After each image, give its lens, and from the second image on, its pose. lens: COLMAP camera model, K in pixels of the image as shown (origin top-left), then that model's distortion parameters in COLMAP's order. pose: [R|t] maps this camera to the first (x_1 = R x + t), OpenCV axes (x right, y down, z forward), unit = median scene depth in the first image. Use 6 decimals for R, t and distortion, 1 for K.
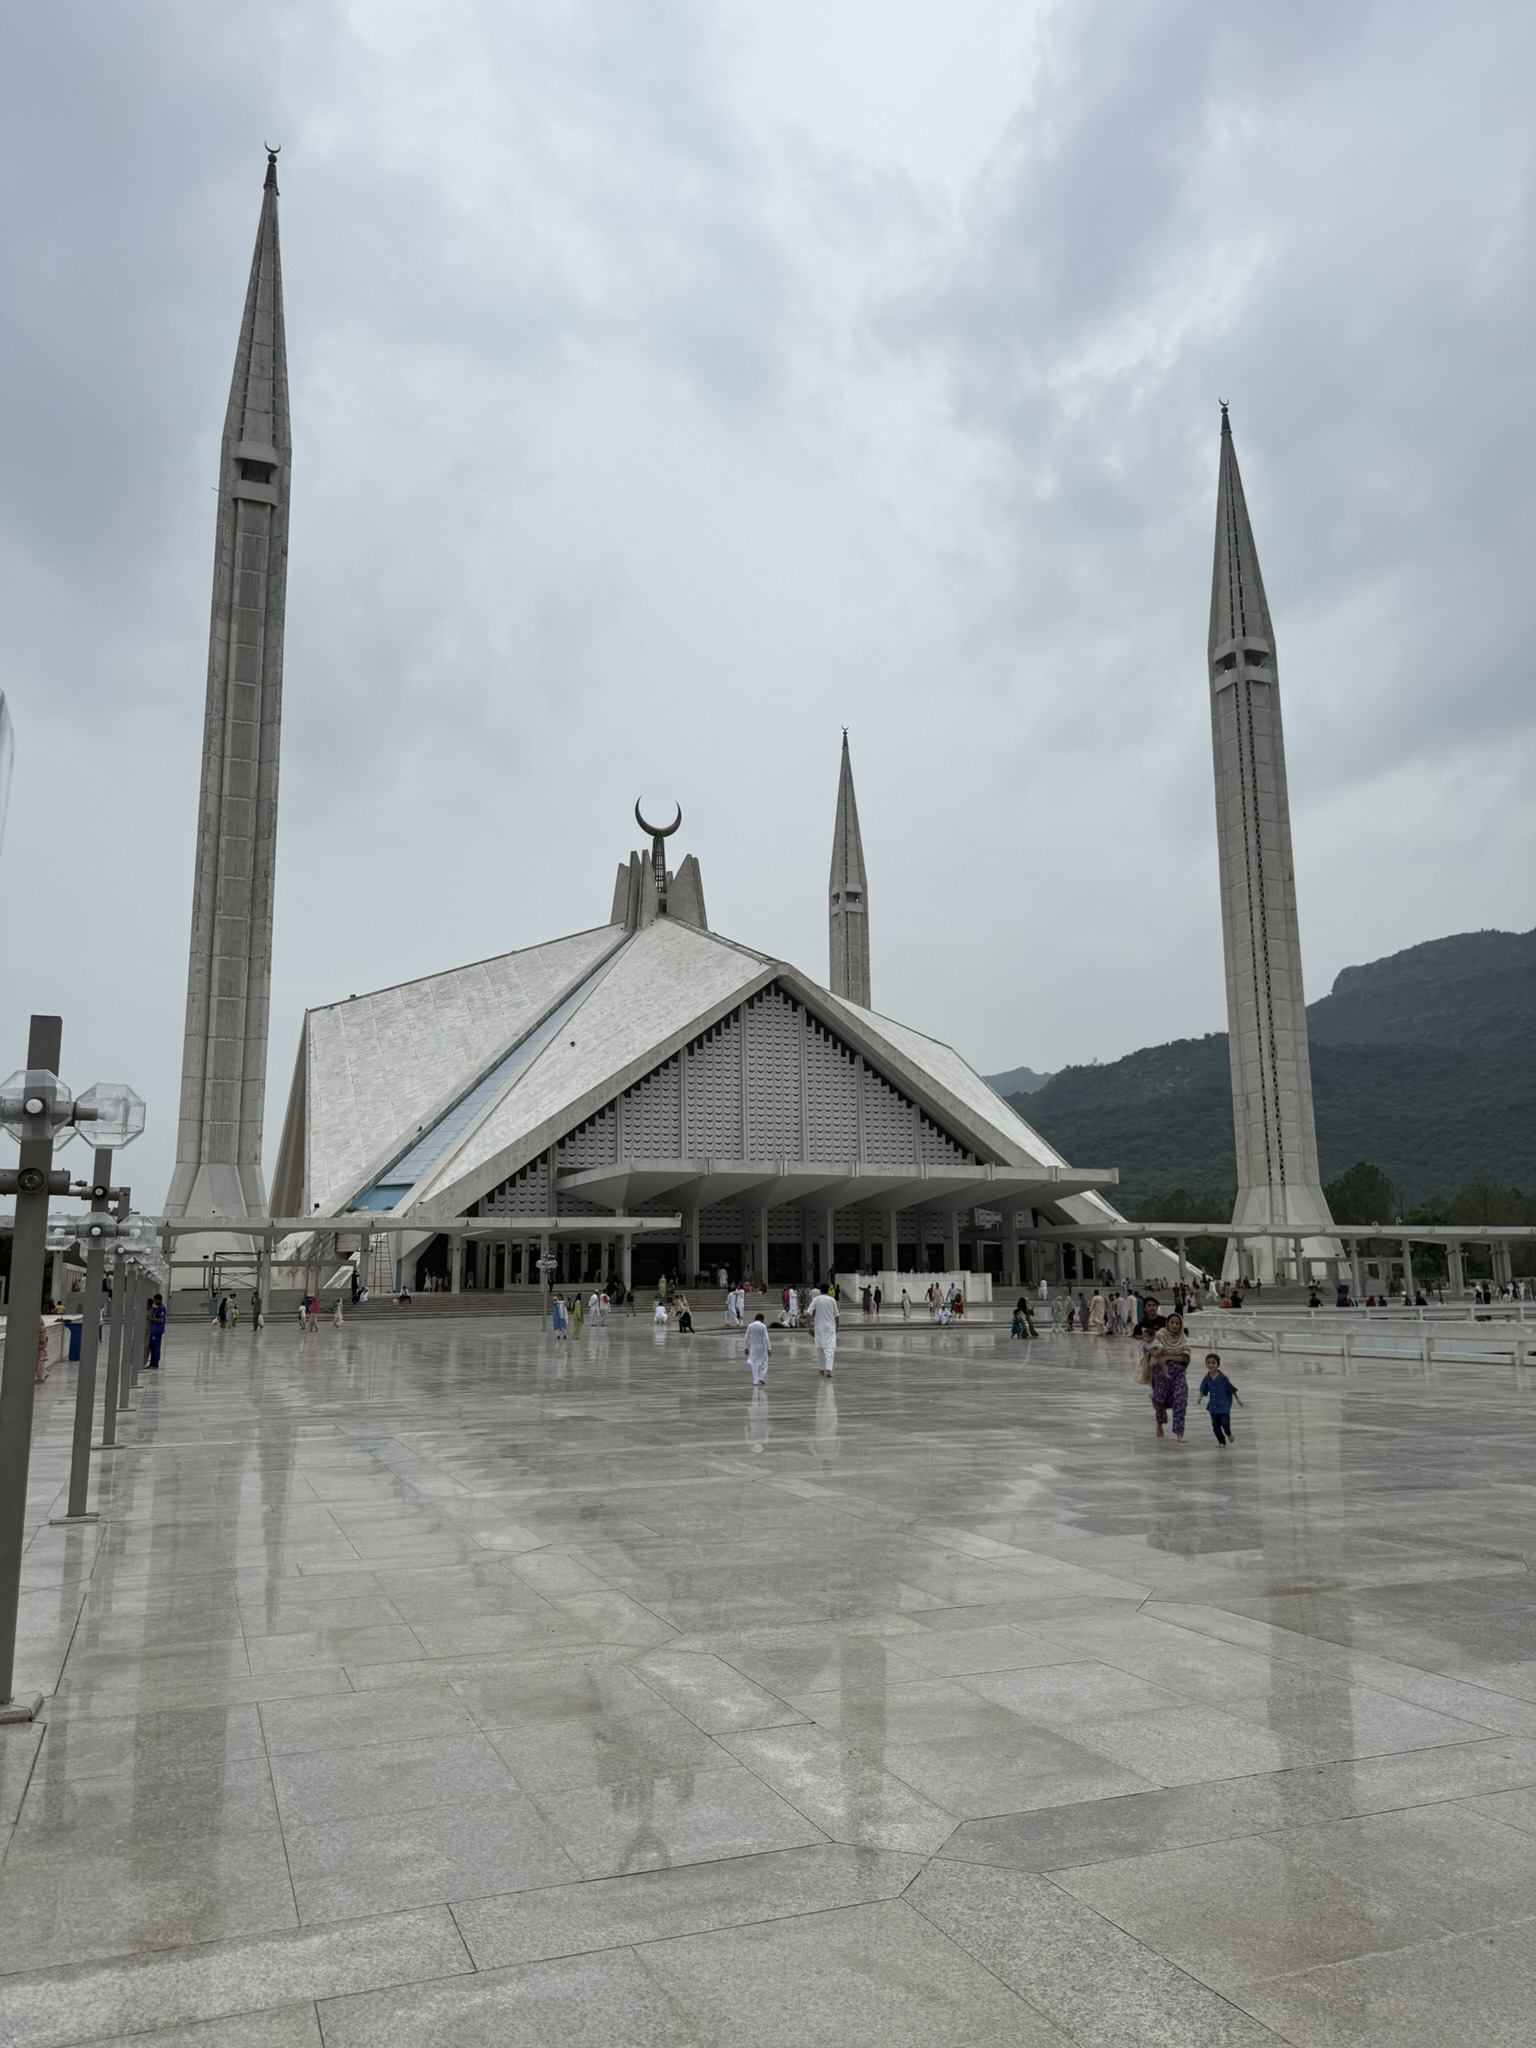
lens RADIAL K [[1412.5, 0, 754.2], [0, 1412.5, 1030.3], [0, 0, 1]] dist [0.155201, -0.344017]
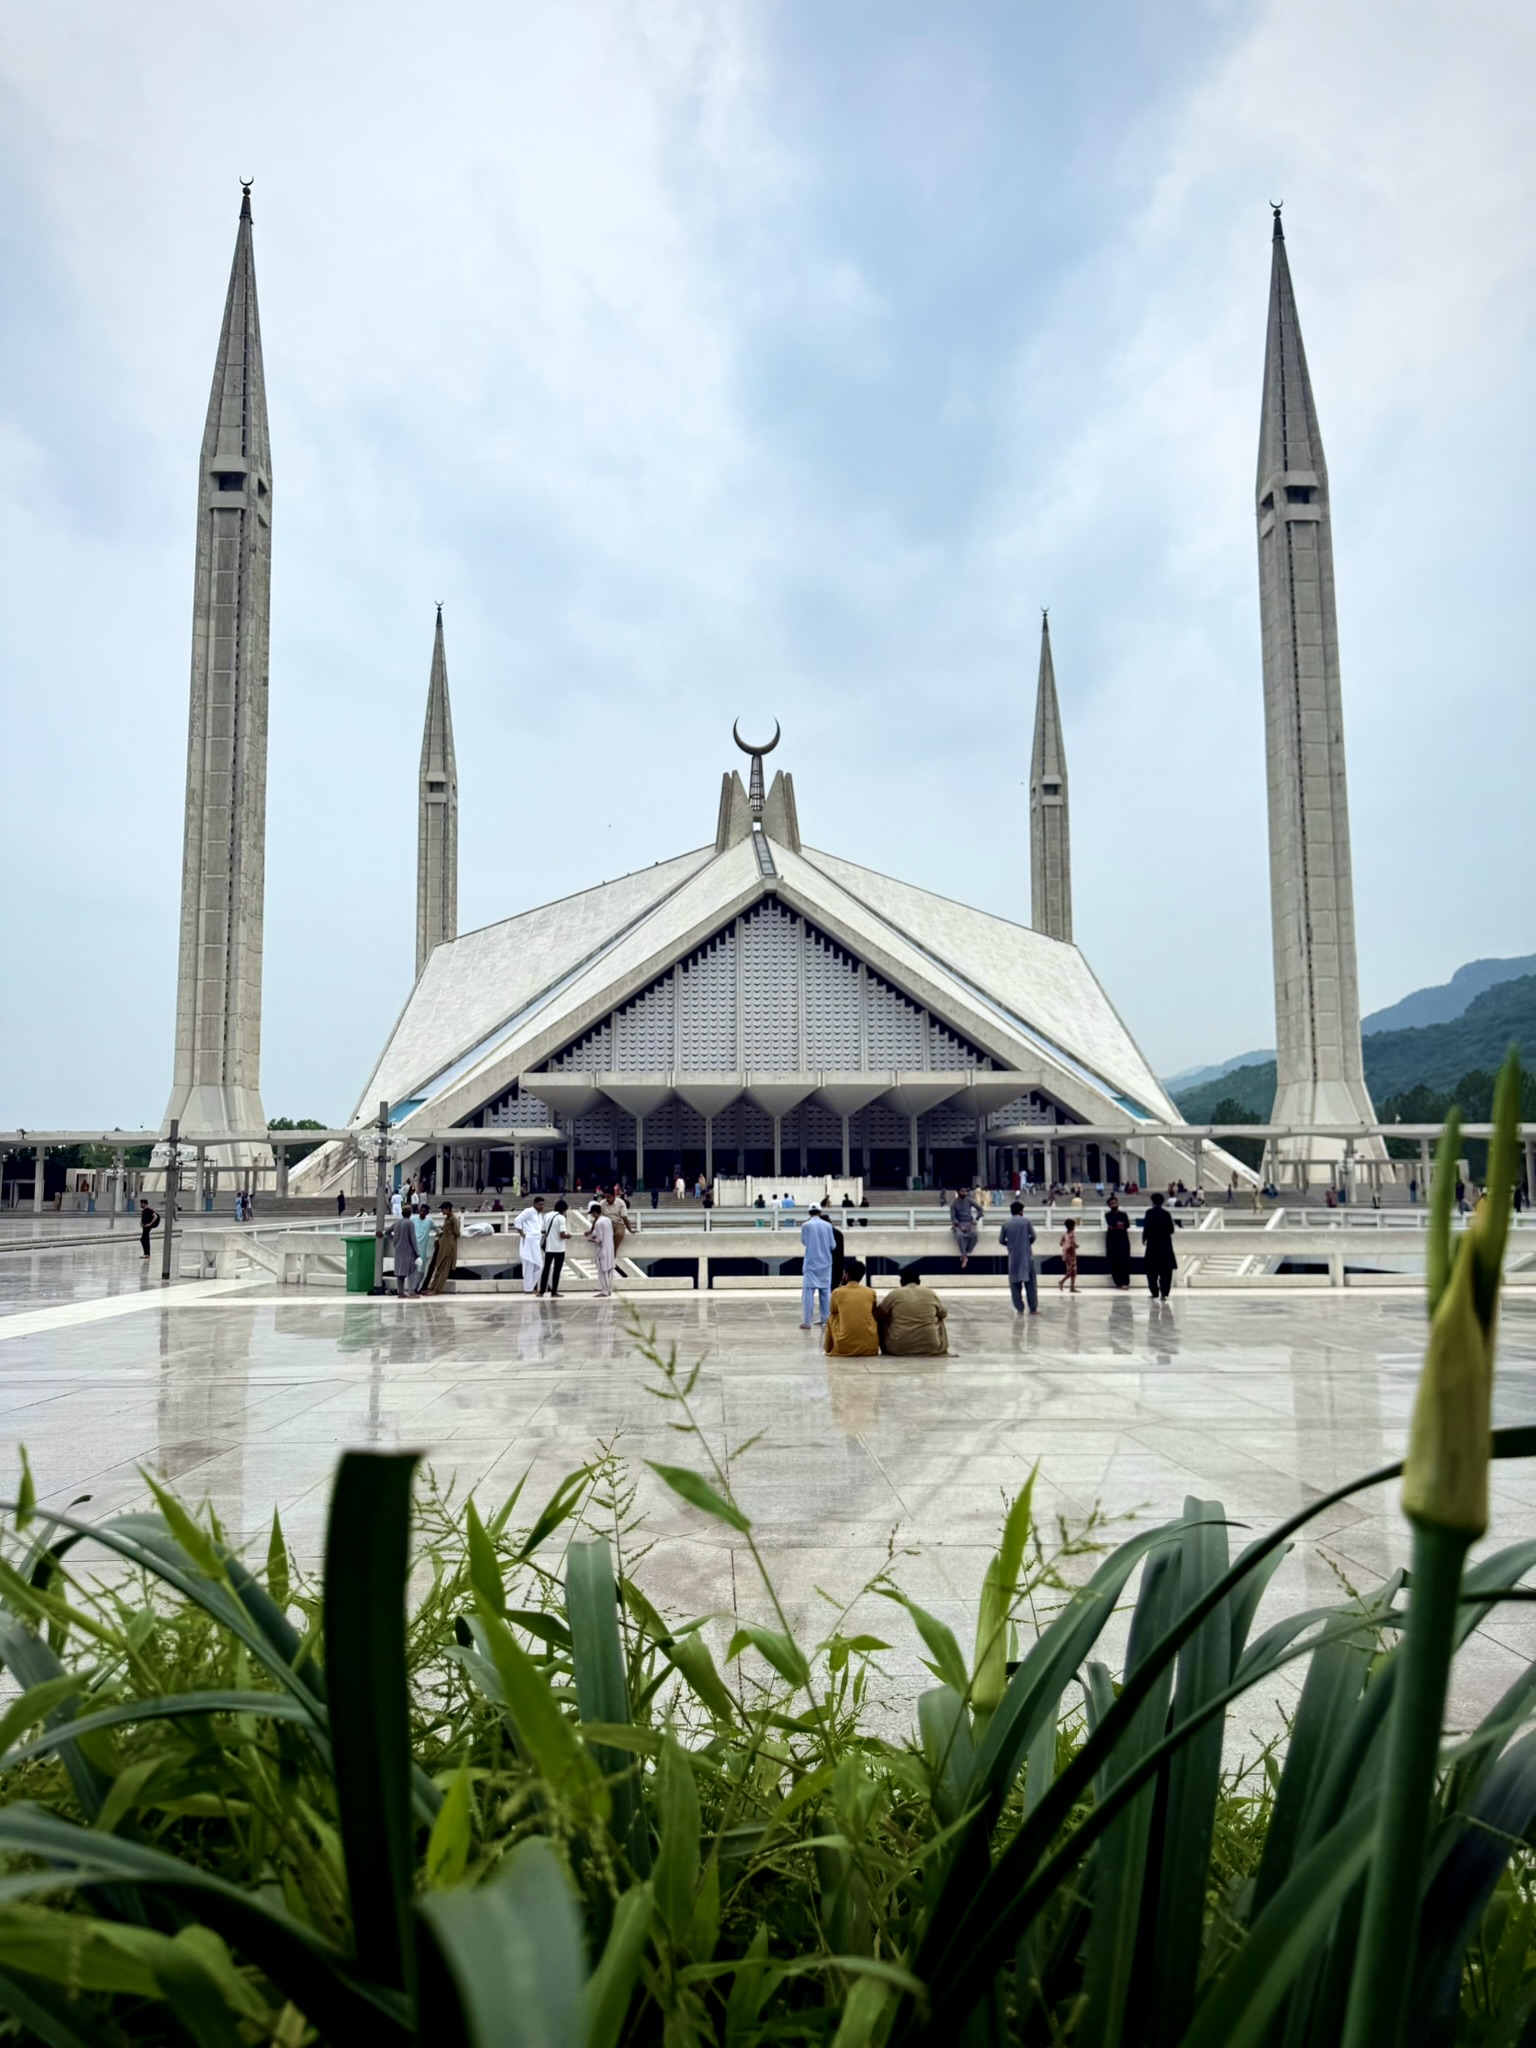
lens RADIAL K [[1412.5, 0, 754.2], [0, 1412.5, 1030.3], [0, 0, 1]] dist [0.155201, -0.344017]
pose [[0.942385, -0.033634, -0.332834, 0.337415], [0.055577, 0.996847, 0.056626, 0.003947], [0.329880, -0.071861, 0.941284, 0.025452]]
